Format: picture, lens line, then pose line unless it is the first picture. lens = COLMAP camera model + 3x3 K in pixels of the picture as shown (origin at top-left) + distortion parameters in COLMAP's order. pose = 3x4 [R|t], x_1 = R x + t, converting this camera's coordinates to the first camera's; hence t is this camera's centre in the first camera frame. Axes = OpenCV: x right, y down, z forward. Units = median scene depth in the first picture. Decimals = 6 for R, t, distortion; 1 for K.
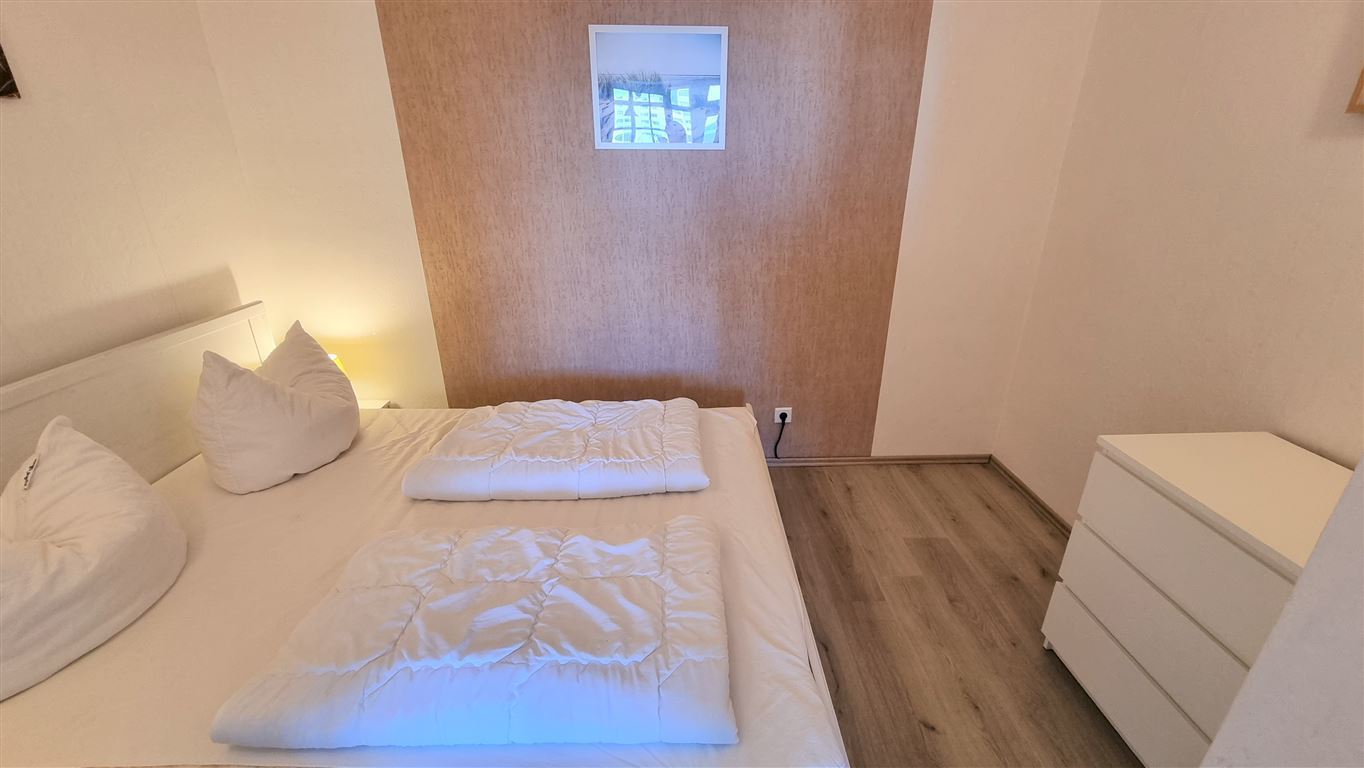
lens RADIAL K [[566.0, 0, 682.0], [0, 566.0, 384.0], [0, 0, 1]] dist [0.000938, -0.000364]
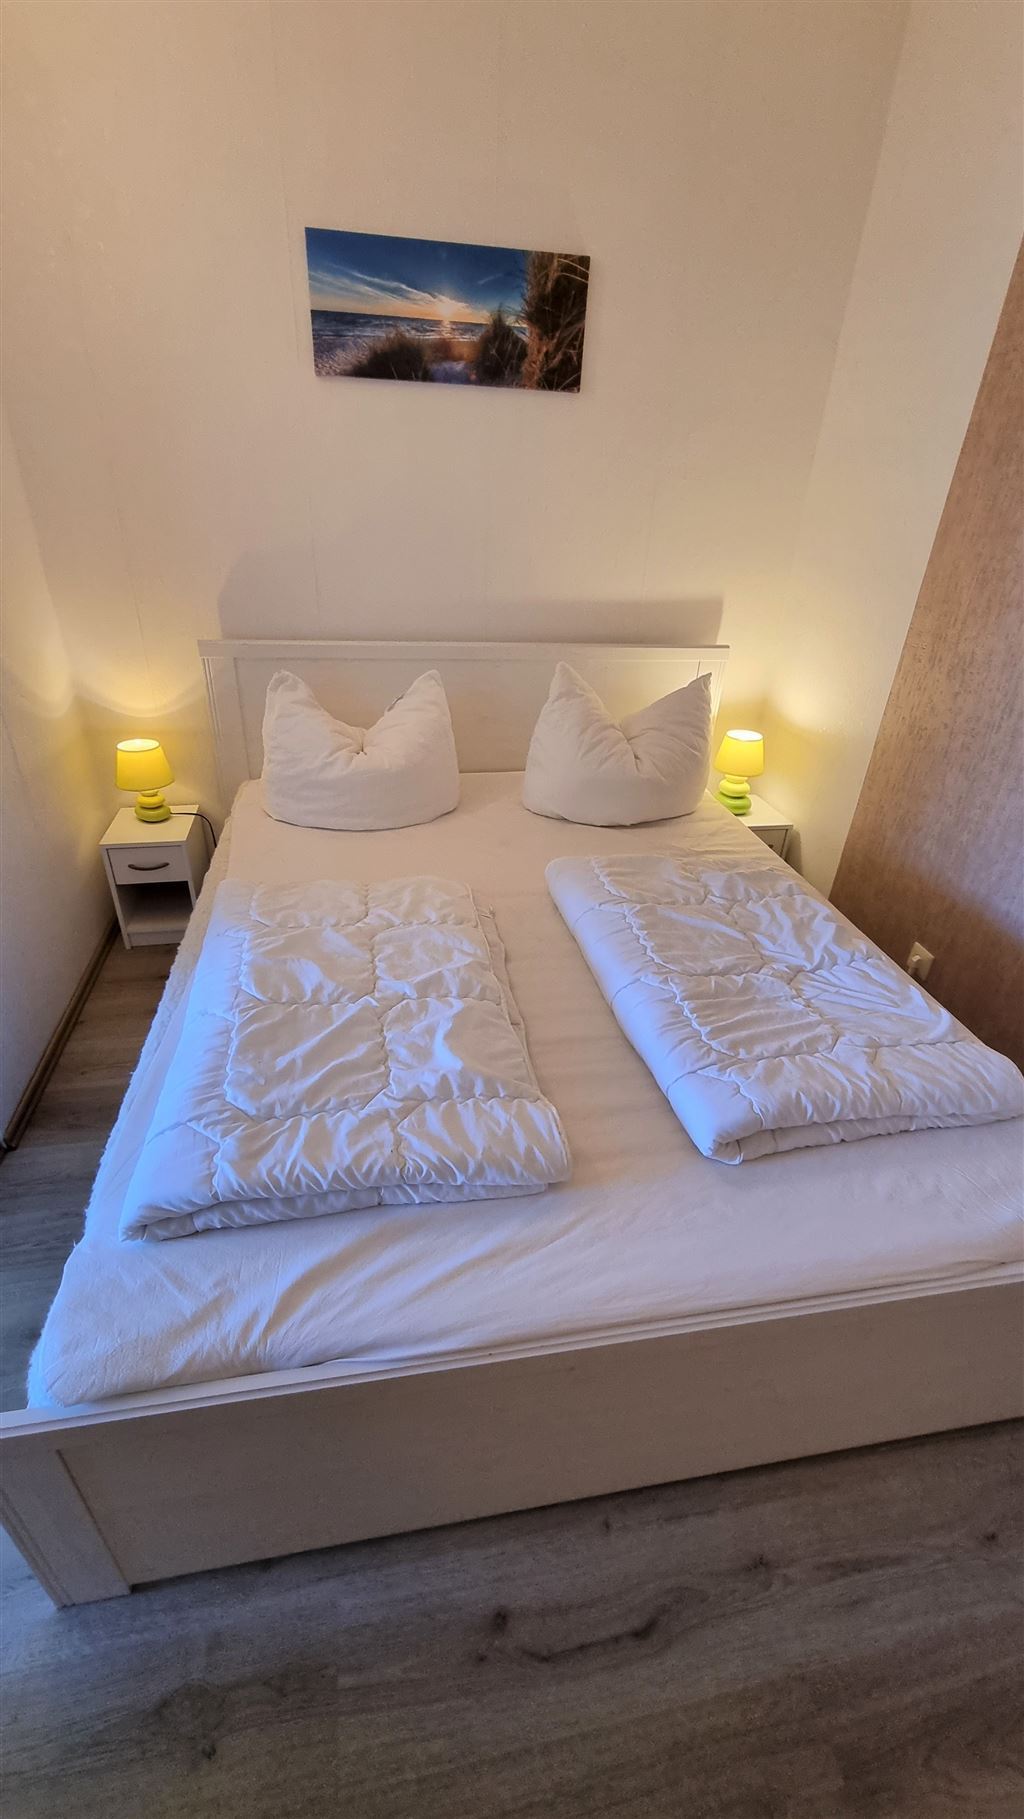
lens RADIAL K [[754.8, 0, 512.0], [0, 754.8, 909.5], [0, 0, 1]] dist [0.000938, -0.000364]
pose [[0.175944, 0.495217, -0.850766, 0.420631], [-0.404577, 0.824261, 0.396120, -0.166066], [0.897419, 0.274506, 0.345378, 0.519269]]
